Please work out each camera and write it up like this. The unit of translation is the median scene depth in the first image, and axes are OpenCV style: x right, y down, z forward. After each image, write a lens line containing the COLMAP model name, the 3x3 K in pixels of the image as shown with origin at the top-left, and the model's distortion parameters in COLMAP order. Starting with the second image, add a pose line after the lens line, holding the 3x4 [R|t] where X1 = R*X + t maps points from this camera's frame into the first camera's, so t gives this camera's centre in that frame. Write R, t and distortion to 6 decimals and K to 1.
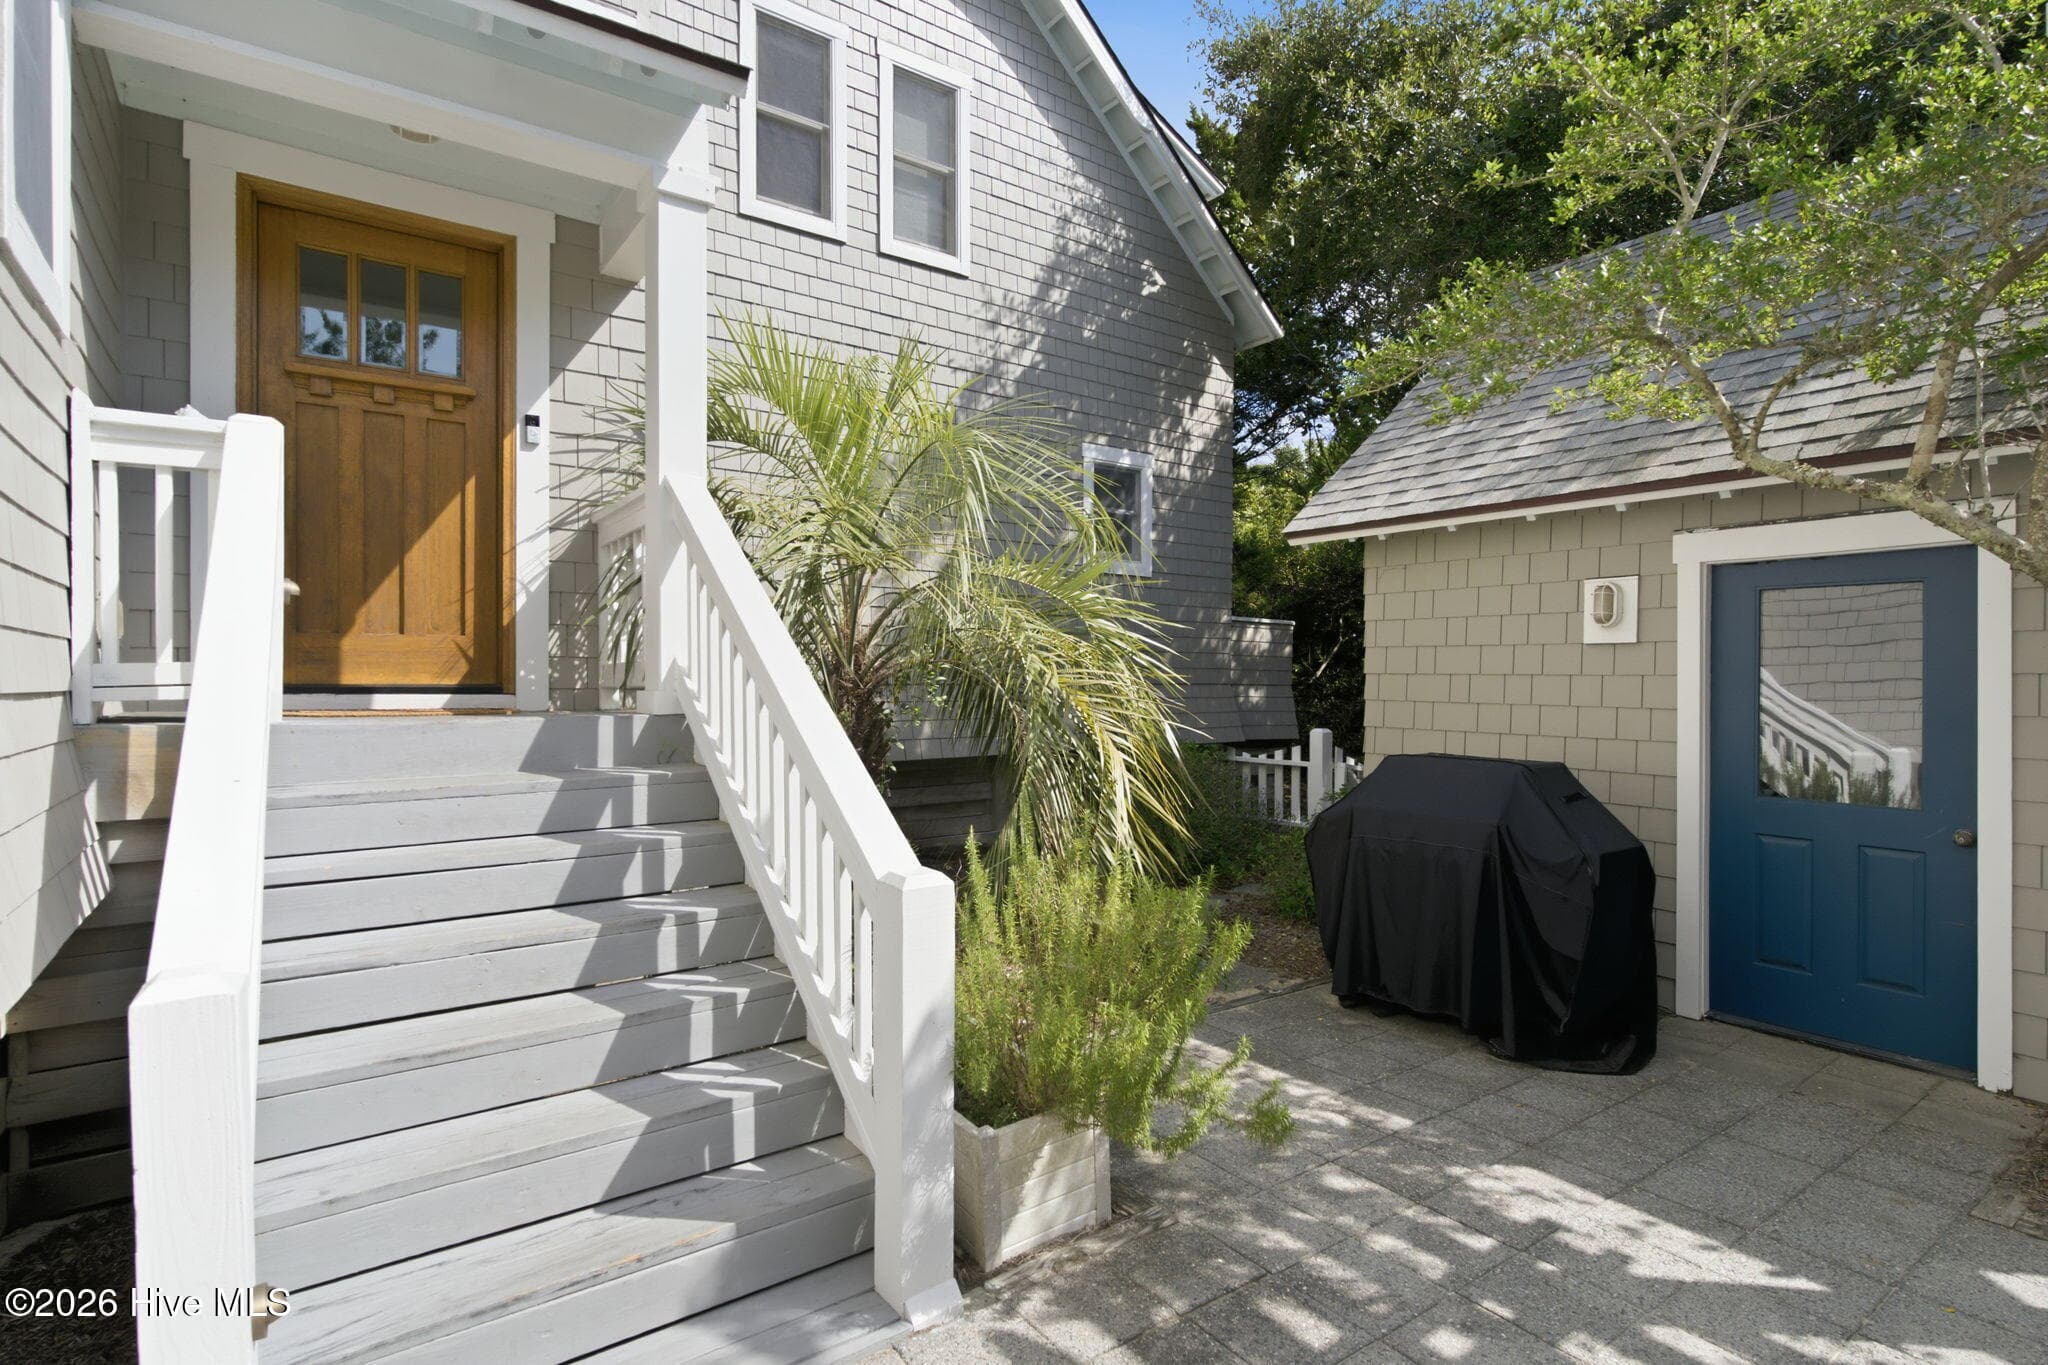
lens RADIAL K [[1022.1, 0, 1028.4], [0, 1022.1, 664.9], [0, 0, 1]] dist [0.009551, 0.003954]
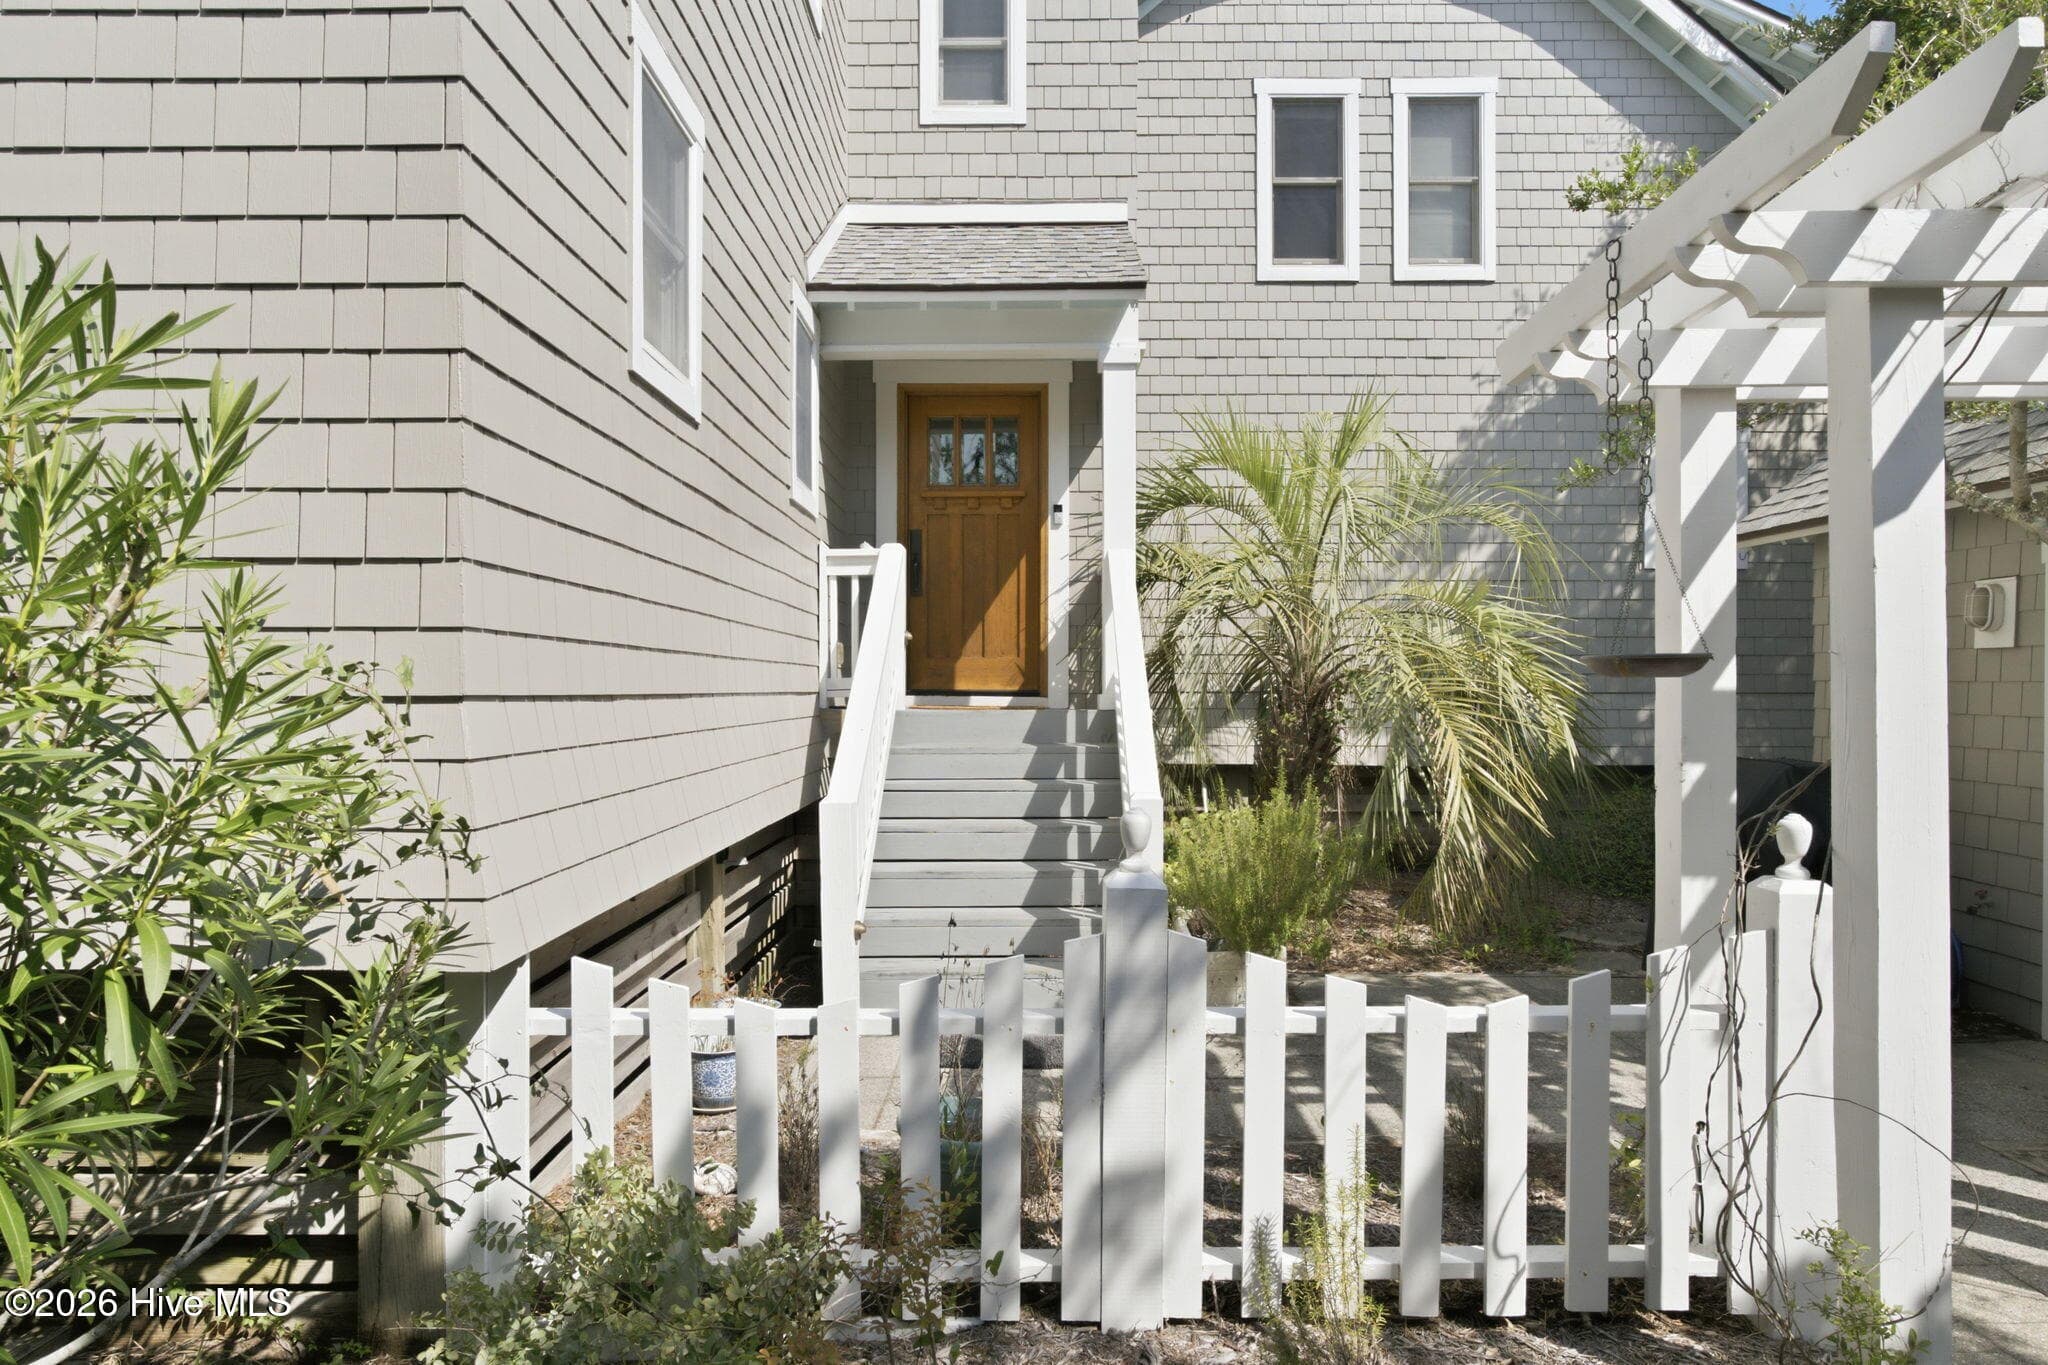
lens RADIAL K [[1245.8, 0, 1024.2], [0, 1245.8, 681.3], [0, 0, 1]] dist [0.033136, -0.000259]
pose [[0.813762, -0.003031, -0.581190, 0.482864], [0.007051, 0.999964, 0.004658, -0.002677], [0.581155, -0.007889, 0.813754, -0.445108]]
